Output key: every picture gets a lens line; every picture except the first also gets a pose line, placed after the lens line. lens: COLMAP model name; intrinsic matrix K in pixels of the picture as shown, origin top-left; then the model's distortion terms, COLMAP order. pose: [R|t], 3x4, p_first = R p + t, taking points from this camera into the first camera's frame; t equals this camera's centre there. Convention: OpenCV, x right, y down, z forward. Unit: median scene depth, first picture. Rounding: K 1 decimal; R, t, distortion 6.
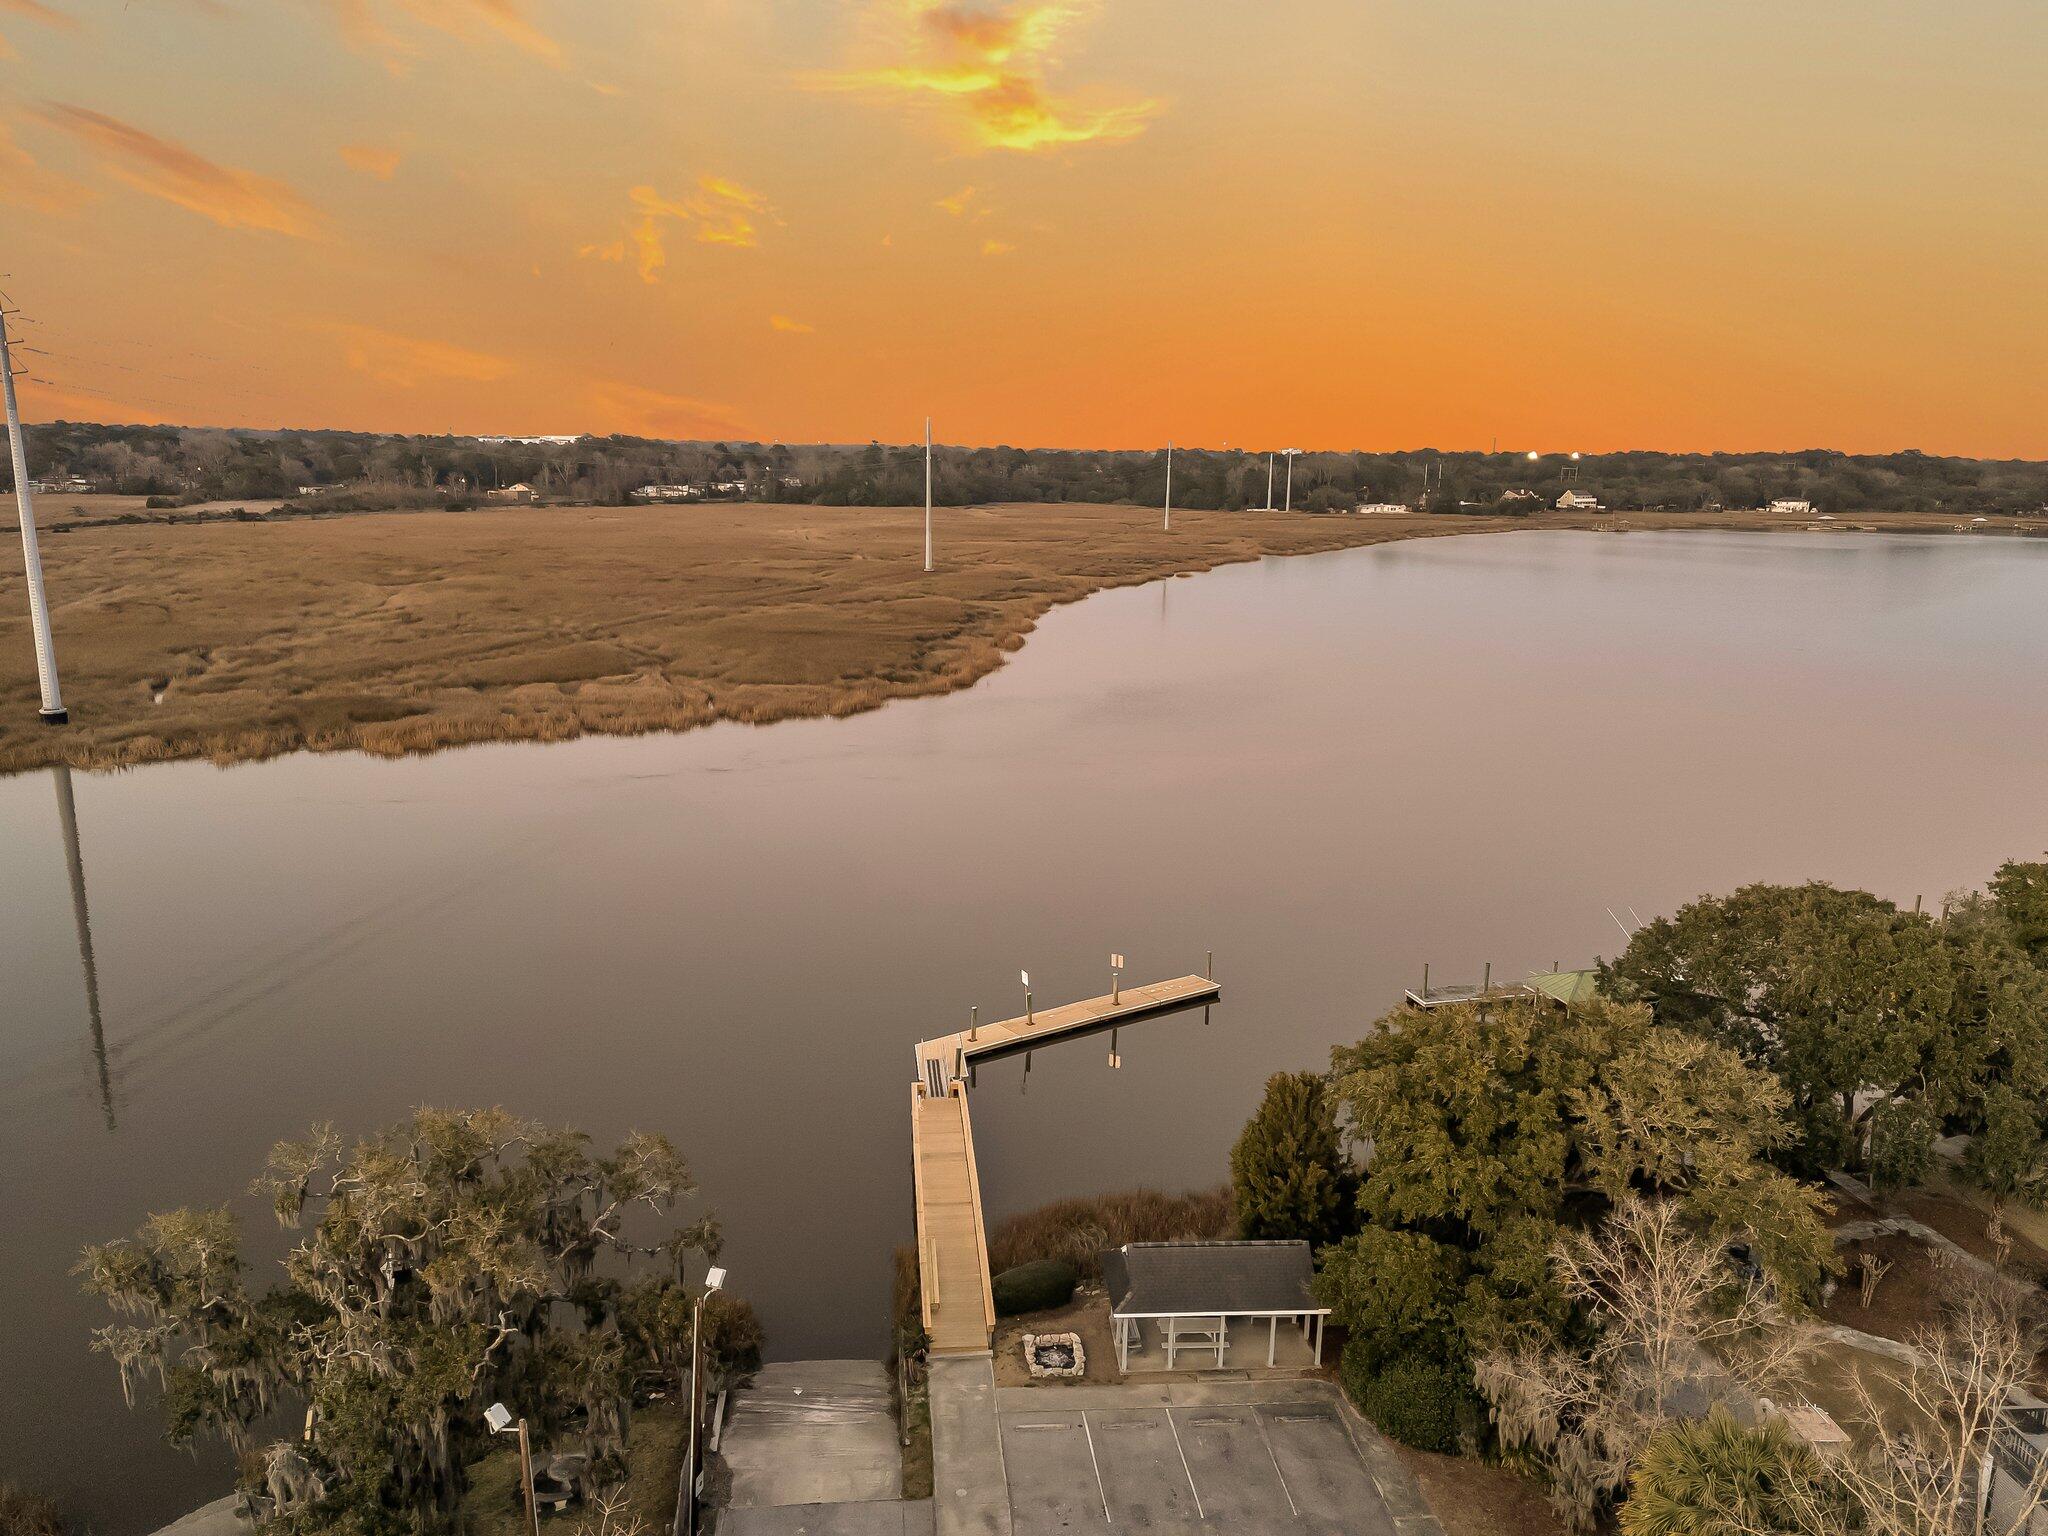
lens RADIAL K [[1550.9, 0, 1039.6], [0, 1550.9, 849.0], [0, 0, 1]] dist [0.072604, -0.063749]
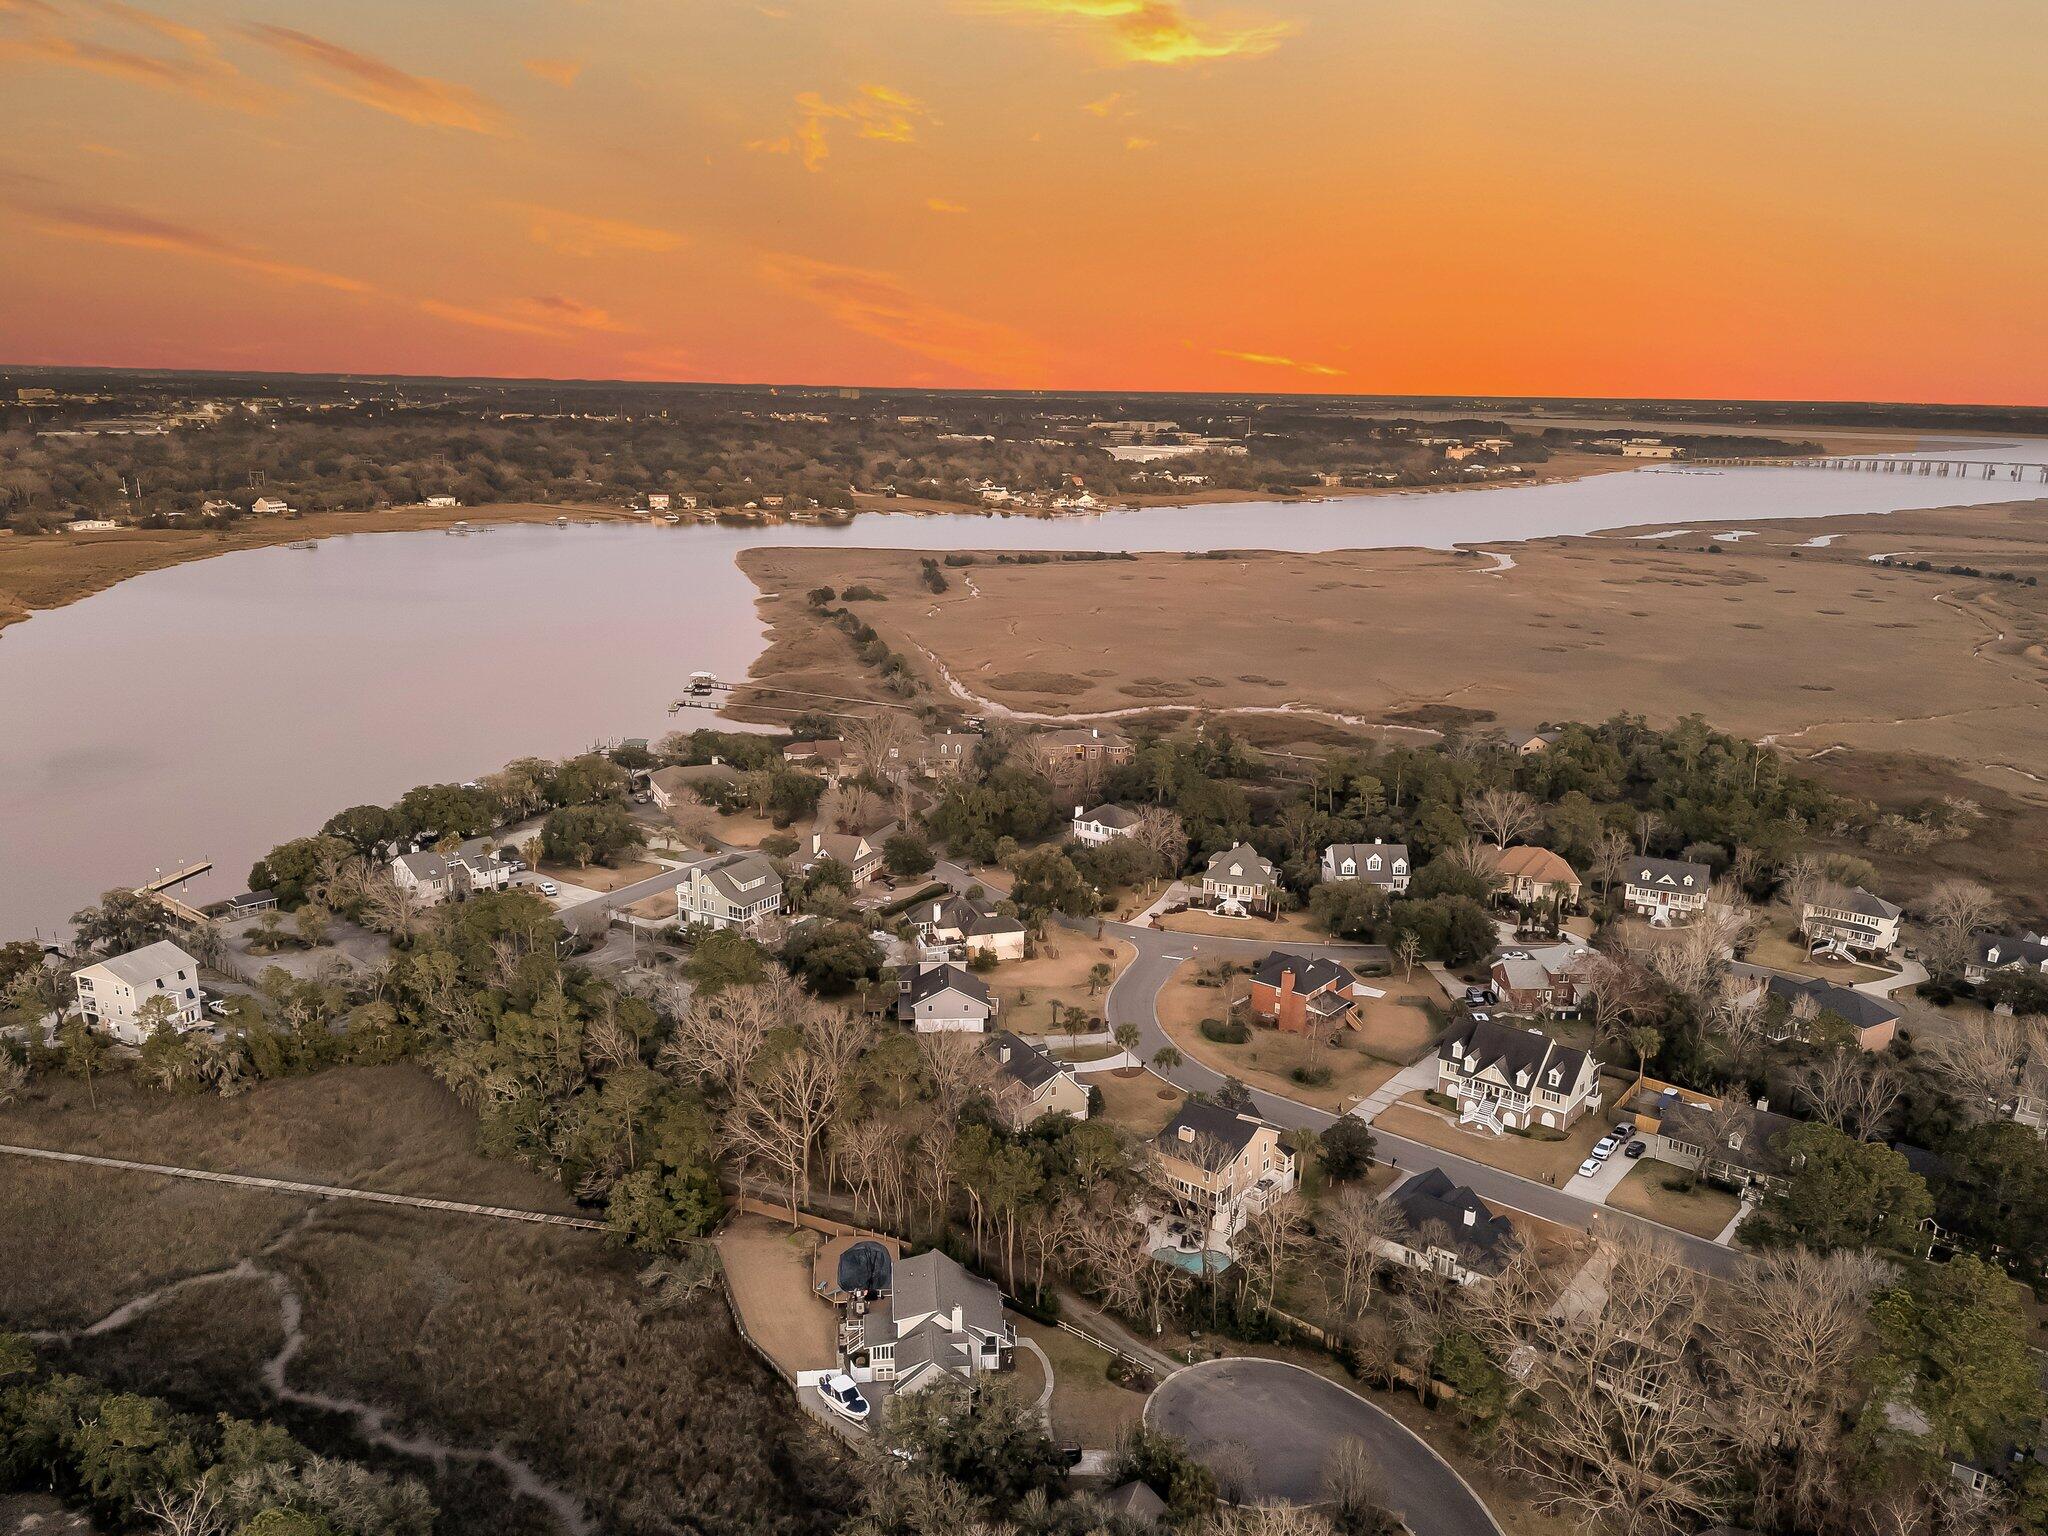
lens RADIAL K [[1550.9, 0, 1035.8], [0, 1550.9, 790.1], [0, 0, 1]] dist [0.072604, -0.063749]
pose [[0.718402, -0.178082, 0.672448, -0.099670], [0.167246, 0.982539, 0.081527, -0.005704], [-0.675224, 0.053896, 0.735641, -0.316164]]
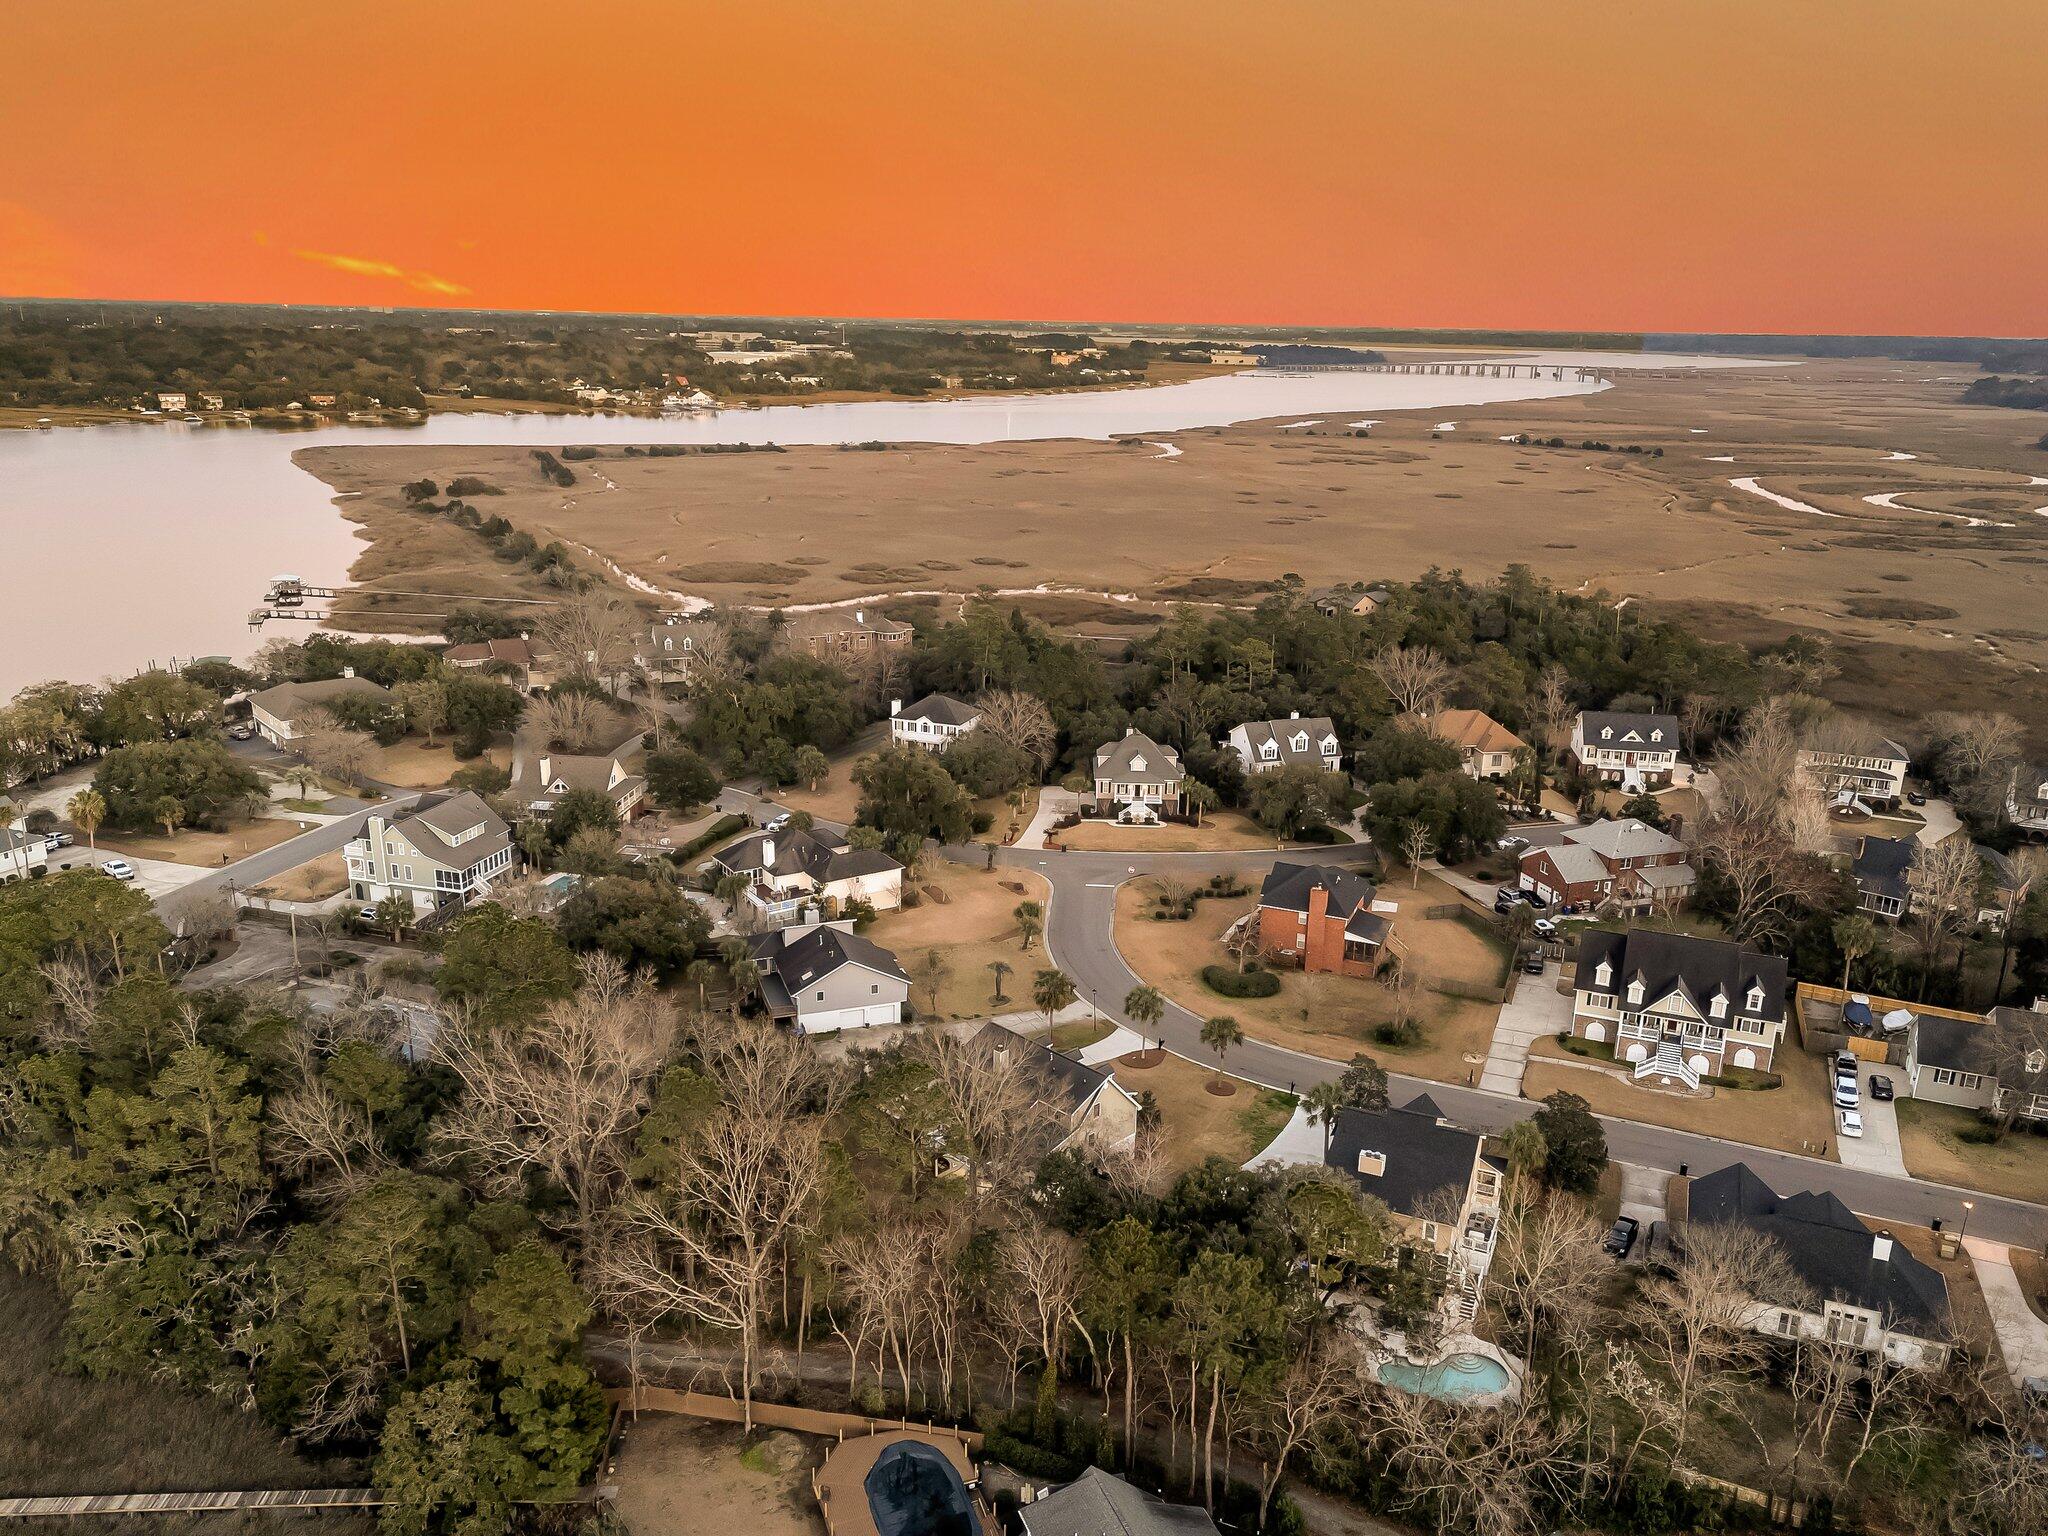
lens RADIAL K [[1550.9, 0, 1038.7], [0, 1550.9, 807.2], [0, 0, 1]] dist [0.072604, -0.063749]
pose [[0.509653, -0.264361, 0.818759, -0.060734], [0.204734, 0.961554, 0.183026, 0.003641], [-0.835666, 0.074348, 0.544182, -0.213332]]
